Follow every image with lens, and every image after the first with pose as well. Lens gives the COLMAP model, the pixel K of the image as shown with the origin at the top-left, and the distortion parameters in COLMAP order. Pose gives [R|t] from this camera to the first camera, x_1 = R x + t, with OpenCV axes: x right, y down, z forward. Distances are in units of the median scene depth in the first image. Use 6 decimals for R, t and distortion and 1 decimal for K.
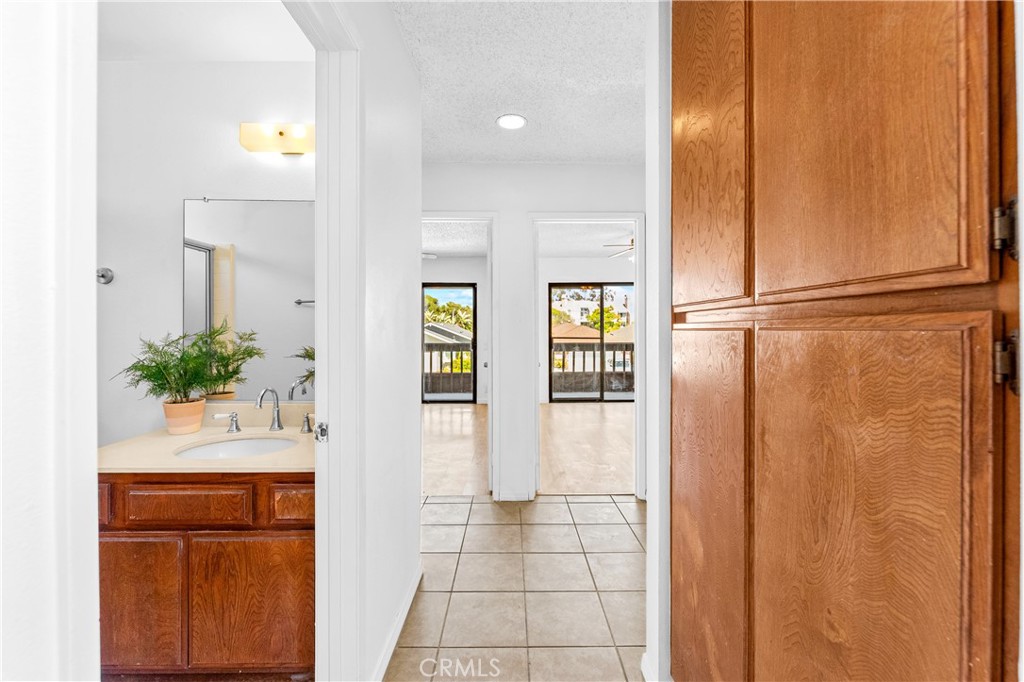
lens RADIAL K [[408.4, 0, 515.2], [0, 408.4, 345.8], [0, 0, 1]] dist [-0.002311, -0.000405]
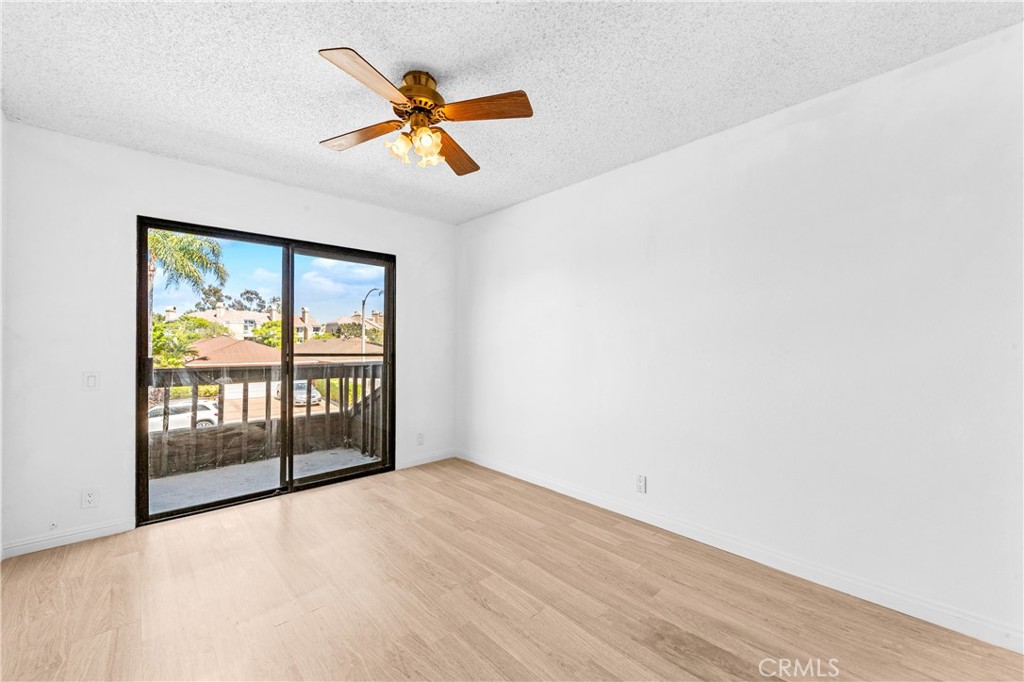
lens RADIAL K [[408.4, 0, 515.2], [0, 408.4, 345.8], [0, 0, 1]] dist [-0.002311, -0.000405]
pose [[0.735009, 0.006947, 0.678022, 0.070586], [0.021276, 0.999219, -0.033302, -0.006681], [-0.677724, 0.038903, 0.734287, 0.400179]]
